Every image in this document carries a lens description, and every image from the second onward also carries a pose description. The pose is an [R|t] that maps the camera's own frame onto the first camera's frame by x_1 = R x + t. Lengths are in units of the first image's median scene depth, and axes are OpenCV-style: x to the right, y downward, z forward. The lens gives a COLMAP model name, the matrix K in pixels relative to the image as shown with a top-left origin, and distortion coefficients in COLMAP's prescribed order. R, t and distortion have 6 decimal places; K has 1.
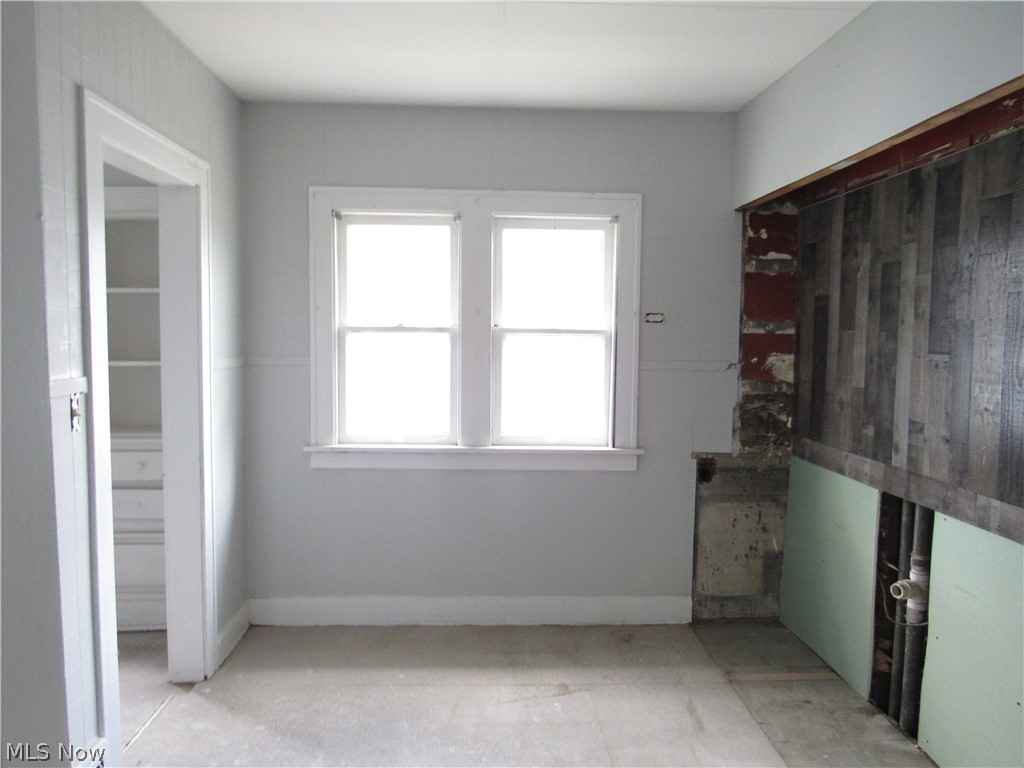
lens RADIAL K [[734.5, 0, 508.9], [0, 734.5, 388.9], [0, 0, 1]] dist [-0.003568, 0.004369]
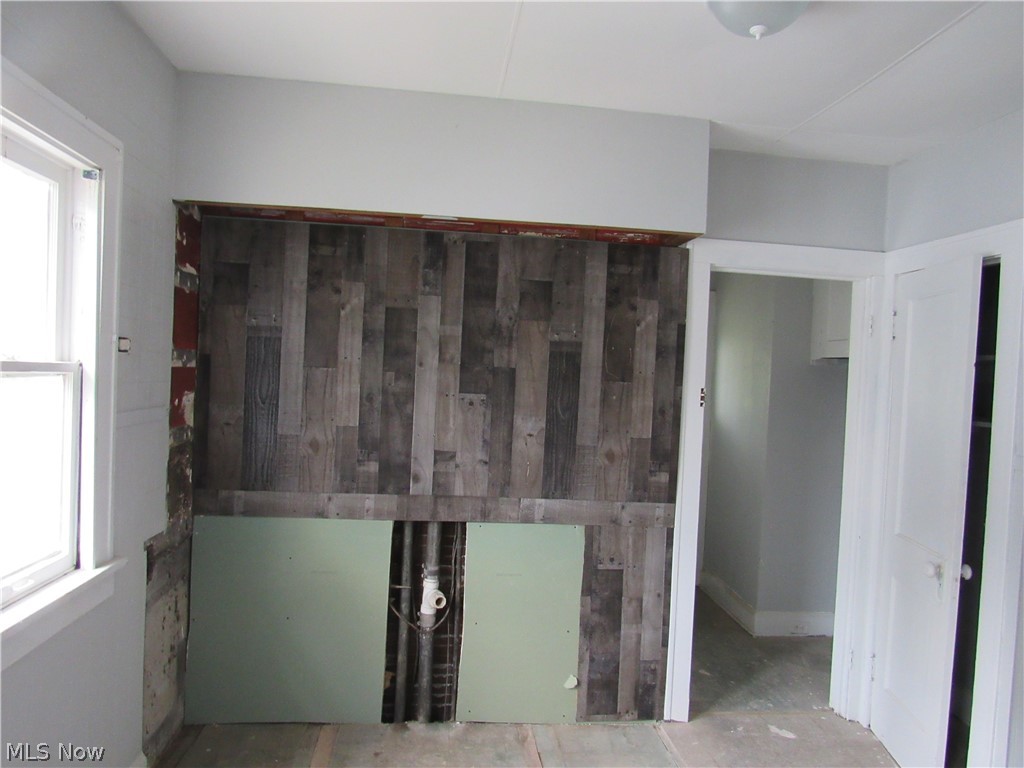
lens RADIAL K [[743.2, 0, 514.6], [0, 743.2, 388.0], [0, 0, 1]] dist [-0.016823, 0.005323]
pose [[-0.054765, -0.041710, 0.997628, -0.609477], [0.033609, 0.998484, 0.043590, -0.101427], [-0.997933, 0.035916, -0.053281, 0.934607]]
